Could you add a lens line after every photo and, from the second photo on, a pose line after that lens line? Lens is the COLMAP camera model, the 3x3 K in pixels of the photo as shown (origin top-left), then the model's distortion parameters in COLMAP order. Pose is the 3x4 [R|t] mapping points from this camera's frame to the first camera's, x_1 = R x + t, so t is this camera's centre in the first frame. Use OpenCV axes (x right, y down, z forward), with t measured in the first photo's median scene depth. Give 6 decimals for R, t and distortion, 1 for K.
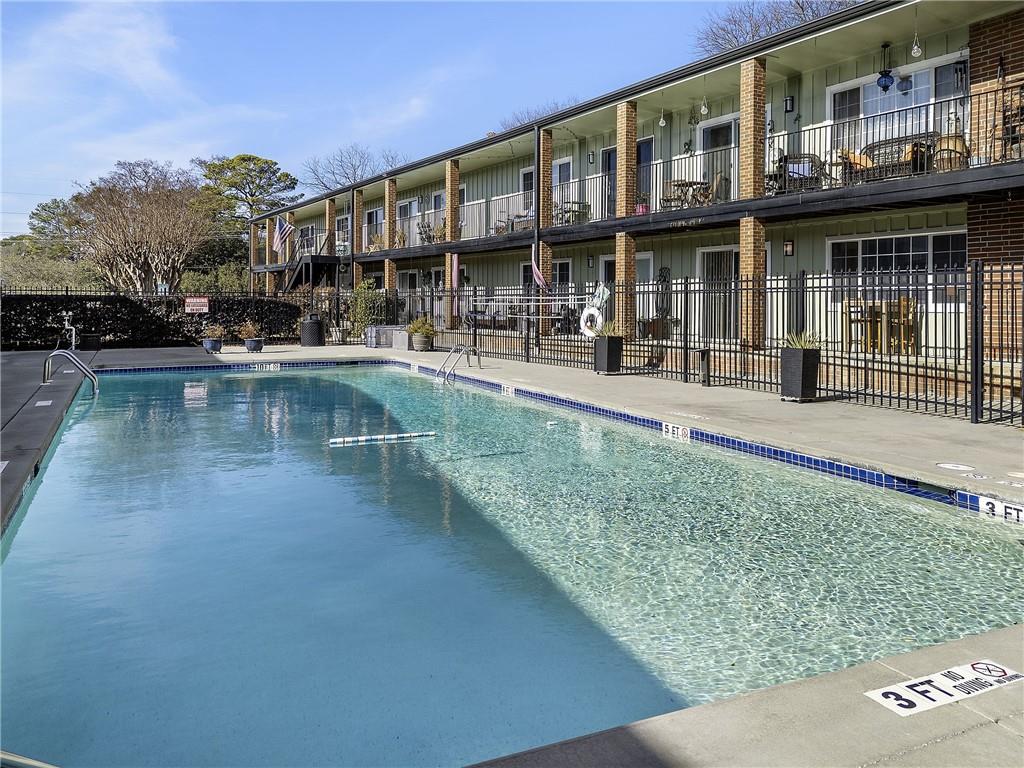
lens RADIAL K [[784.9, 0, 492.0], [0, 784.9, 424.4], [0, 0, 1]] dist [0.079283, -0.076534]
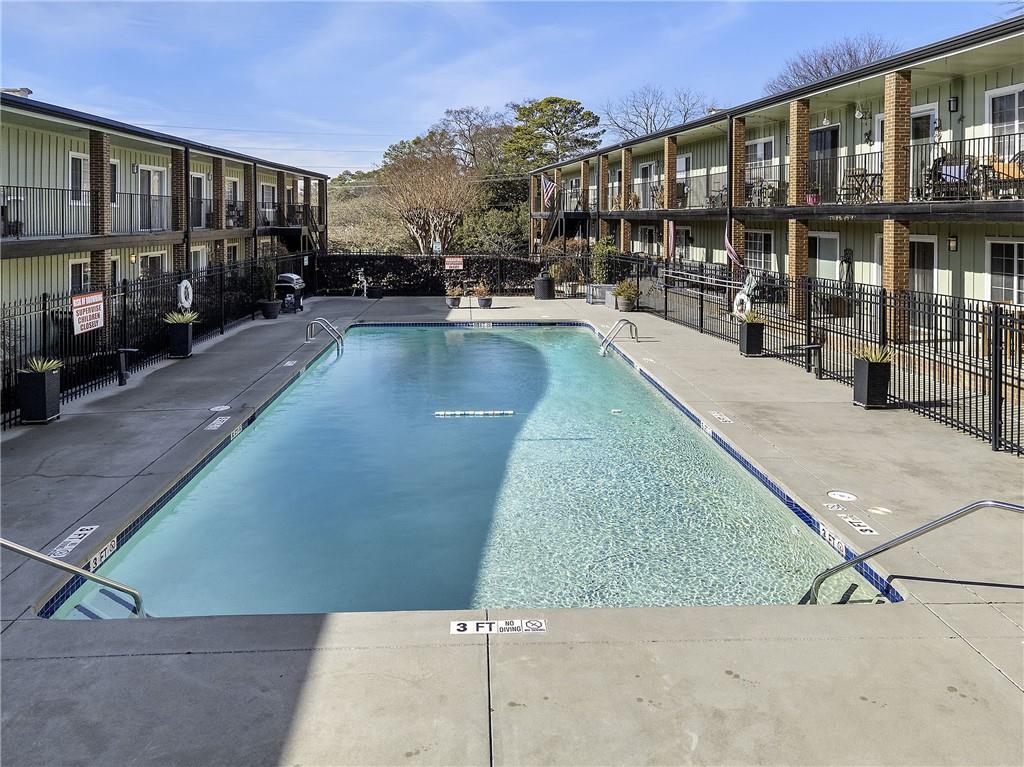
lens RADIAL K [[737.1, 0, 511.9], [0, 737.1, 430.4], [0, 0, 1]] dist [0.095813, -0.083427]
pose [[0.933014, 0.114711, -0.341067, 0.165251], [-0.074147, 0.988774, 0.129721, -0.056352], [0.352119, -0.095742, 0.931045, -0.093570]]
